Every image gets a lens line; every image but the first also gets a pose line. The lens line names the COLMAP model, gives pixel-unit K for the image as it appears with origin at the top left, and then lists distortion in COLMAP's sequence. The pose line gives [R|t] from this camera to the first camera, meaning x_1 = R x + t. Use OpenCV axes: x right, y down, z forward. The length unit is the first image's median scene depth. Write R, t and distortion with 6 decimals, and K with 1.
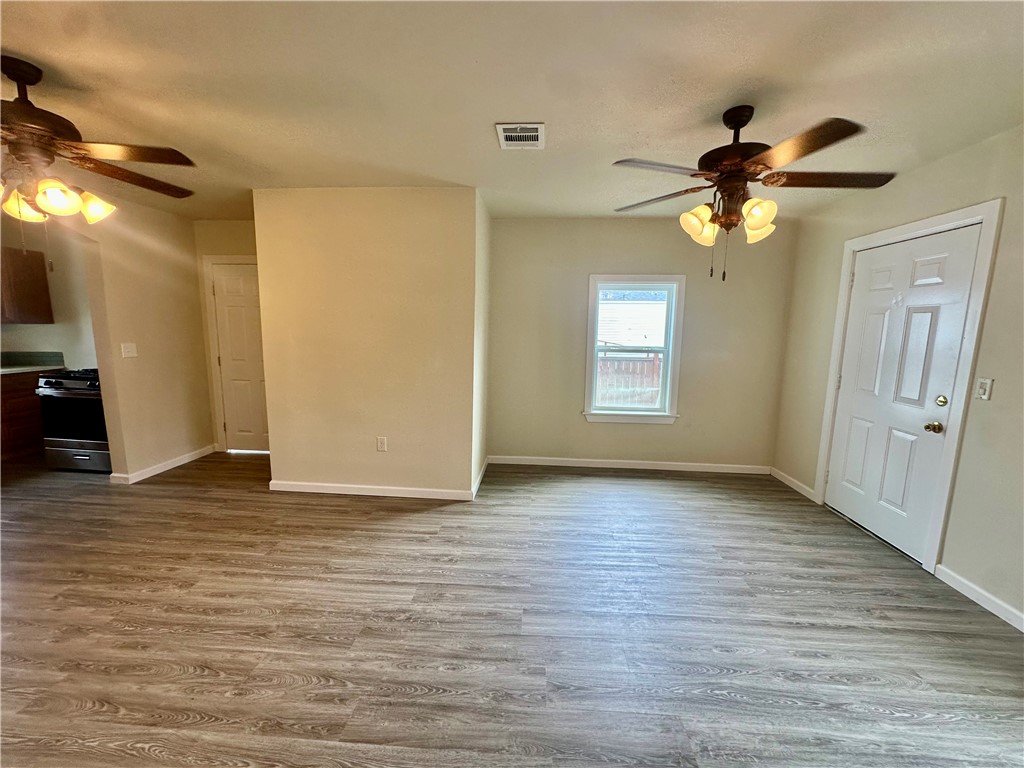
lens RADIAL K [[409.1, 0, 511.3], [0, 409.1, 382.9], [0, 0, 1]] dist [-0.006357, 0.001464]
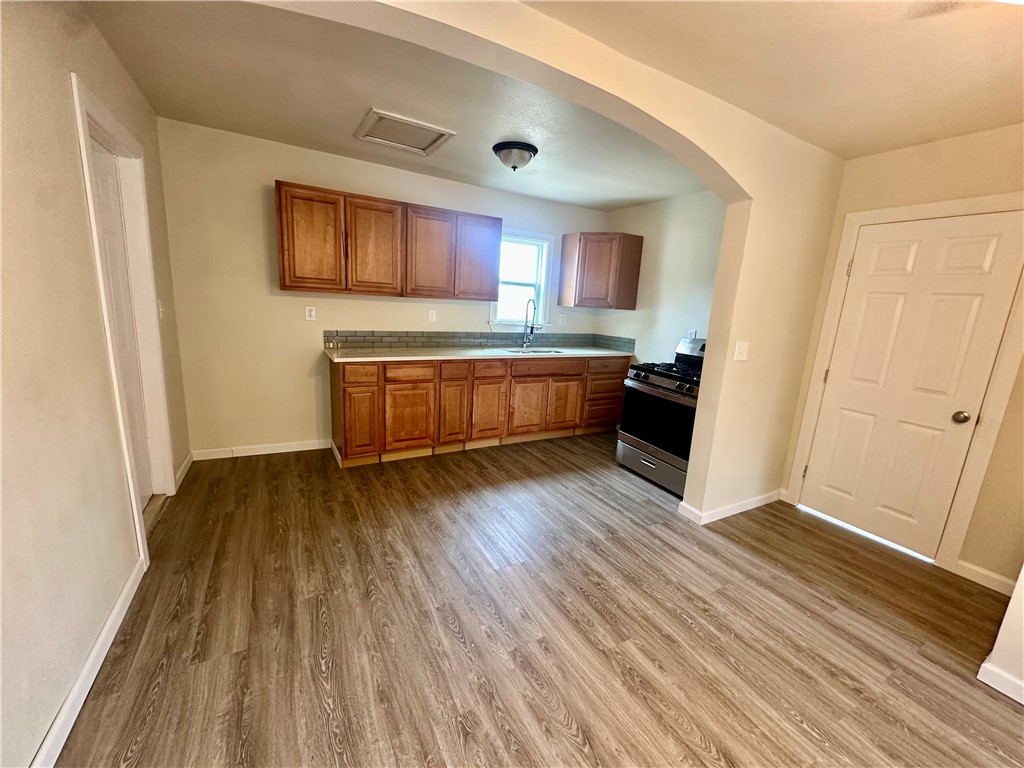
lens RADIAL K [[409.1, 0, 512.0], [0, 409.1, 382.9], [0, 0, 1]] dist [-0.006357, 0.001464]
pose [[0.550135, 0.183348, -0.814699, -0.849151], [-0.170115, 0.979748, 0.105621, -0.048619], [0.817565, 0.080487, 0.570183, 0.389711]]
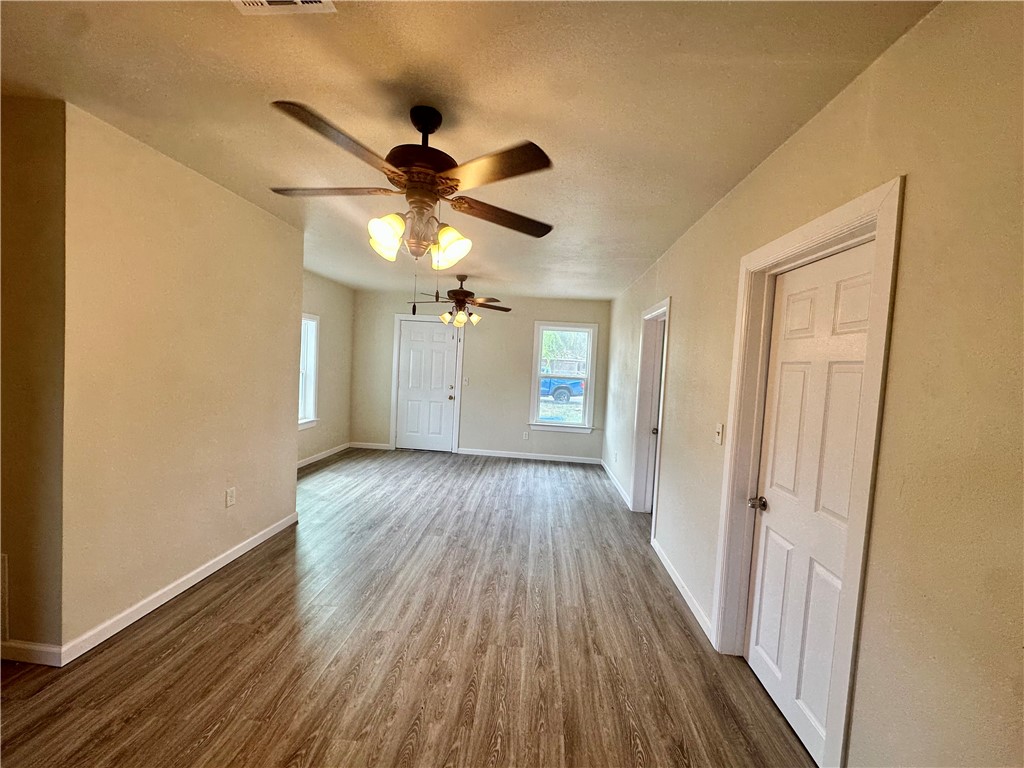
lens RADIAL K [[409.1, 0, 509.6], [0, 409.1, 385.0], [0, 0, 1]] dist [-0.006357, 0.001464]
pose [[0.012886, -0.068476, 0.997570, -1.607912], [0.085789, 0.994049, 0.067126, -0.117915], [-0.996230, 0.084716, 0.018684, 0.590649]]
